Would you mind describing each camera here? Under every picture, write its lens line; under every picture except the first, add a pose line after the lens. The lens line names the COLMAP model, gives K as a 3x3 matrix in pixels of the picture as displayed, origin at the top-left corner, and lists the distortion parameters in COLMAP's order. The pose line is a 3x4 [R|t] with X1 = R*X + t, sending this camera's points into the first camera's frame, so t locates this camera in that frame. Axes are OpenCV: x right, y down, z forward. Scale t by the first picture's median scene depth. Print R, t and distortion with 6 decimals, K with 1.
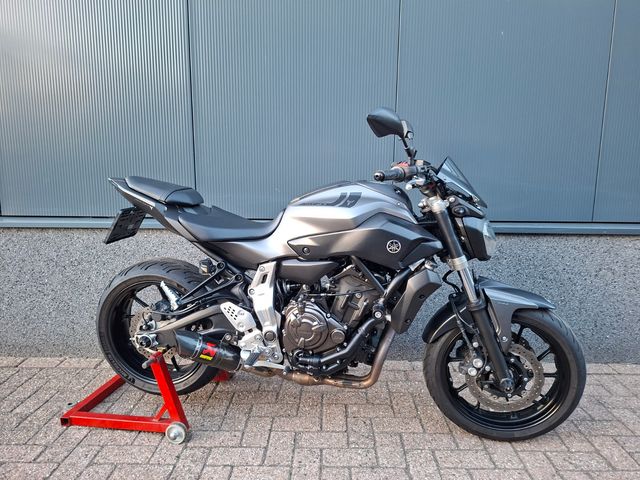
lens RADIAL K [[437.1, 0, 318.8], [0, 437.1, 234.8], [0, 0, 1]] dist [0.031351, -0.038789]
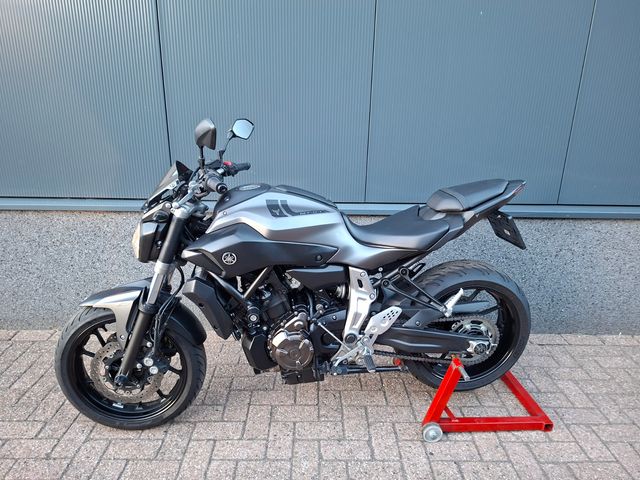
lens RADIAL K [[435.3, 0, 311.6], [0, 435.3, 237.4], [0, 0, 1]] dist [0.049114, -0.064388]
pose [[0.999784, -0.002132, 0.020681, 0.026291], [-0.000973, 0.988839, 0.148985, -0.141061], [-0.020768, -0.148973, 0.988623, -0.034540]]
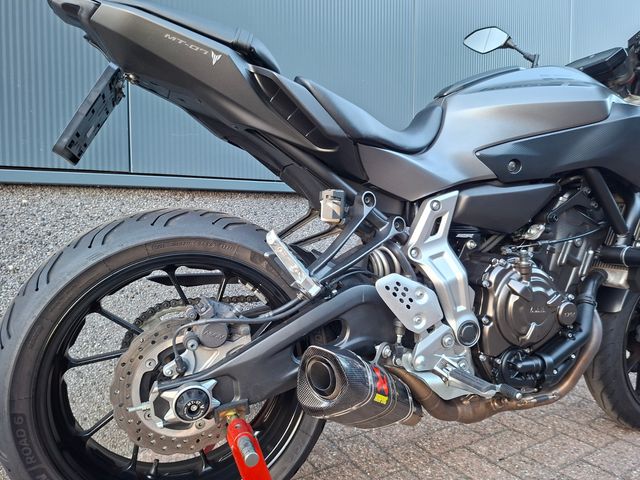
lens RADIAL K [[462.3, 0, 317.8], [0, 462.3, 240.5], [0, 0, 1]] dist [0.050833, -0.056651]
pose [[0.852758, -0.033624, 0.521224, -0.521789], [0.088920, 0.992704, -0.081441, 0.147228], [-0.514682, 0.115797, 0.849525, 0.587782]]
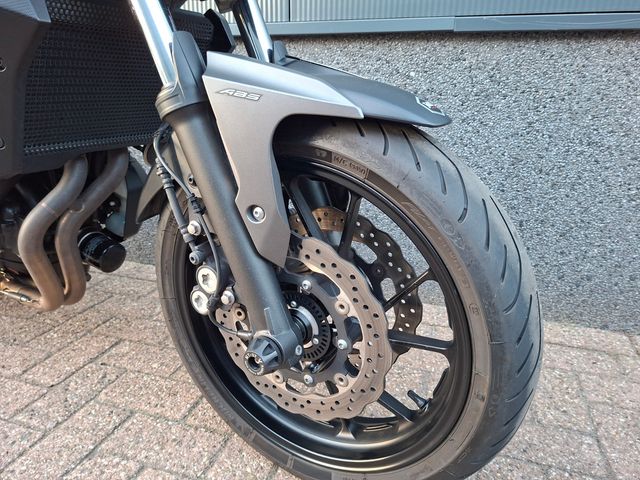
lens RADIAL K [[464.2, 0, 320.0], [0, 464.2, 240.0], [0, 0, 1]] dist [0.023985, -0.032236]
pose [[0.962846, 0.090588, -0.254404, 0.499256], [-0.051398, 0.986311, 0.156679, 0.180092], [0.265115, -0.137782, 0.954322, 0.616178]]
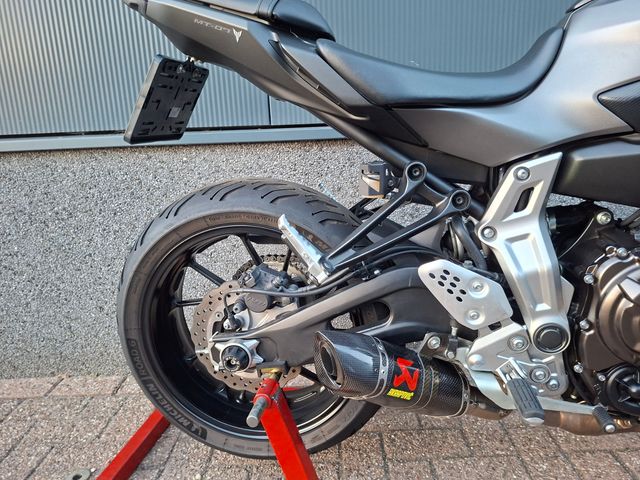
lens RADIAL K [[462.3, 0, 317.8], [0, 462.3, 240.5], [0, 0, 1]] dist [0.050833, -0.056651]
pose [[0.998809, -0.048328, -0.006761, -0.307844], [0.048691, 0.996185, 0.072425, 0.095806], [0.003235, -0.072668, 0.997351, 0.547229]]
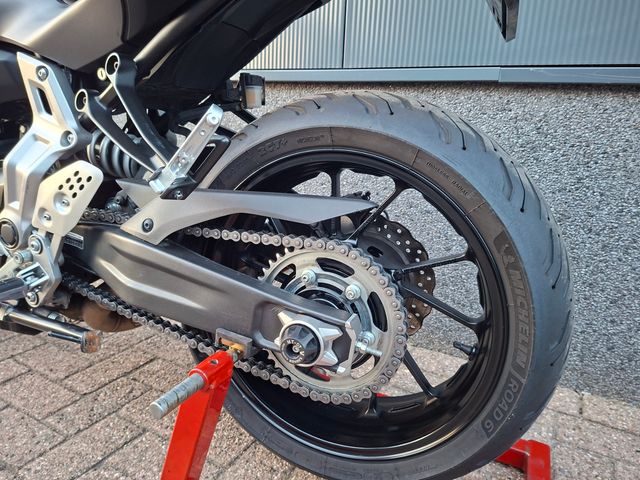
lens RADIAL K [[464.2, 0, 320.0], [0, 464.2, 240.0], [0, 0, 1]] dist [0.023985, -0.032236]
pose [[0.890773, 0.148508, -0.429498, 0.571897], [-0.110328, 0.987493, 0.112628, 0.154061], [0.440853, -0.052940, 0.896017, 0.639341]]
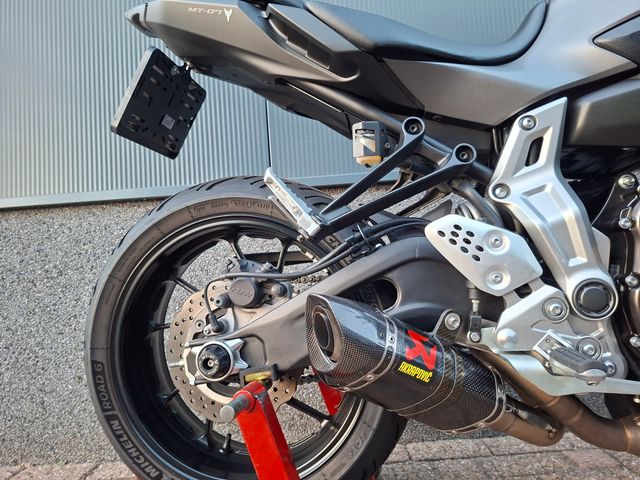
lens RADIAL K [[464.2, 0, 320.0], [0, 464.2, 240.0], [0, 0, 1]] dist [0.023985, -0.032236]
pose [[0.997102, -0.075011, -0.012701, -0.299232], [0.070056, 0.970385, -0.231182, 0.246730], [0.029666, 0.229623, 0.972828, 0.609894]]
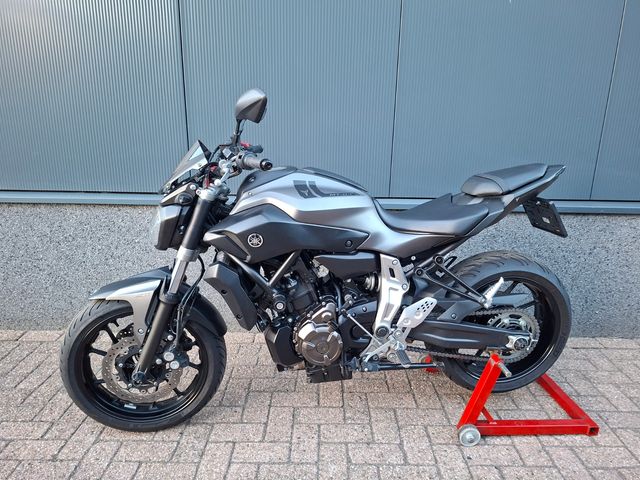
lens RADIAL K [[436.7, 0, 317.6], [0, 436.7, 238.1], [0, 0, 1]] dist [0.032545, -0.040337]
pose [[0.999872, 0.003733, 0.015564, -0.015430], [-0.005393, 0.994136, 0.108007, -0.063842], [-0.015069, -0.108077, 0.994028, 0.011856]]
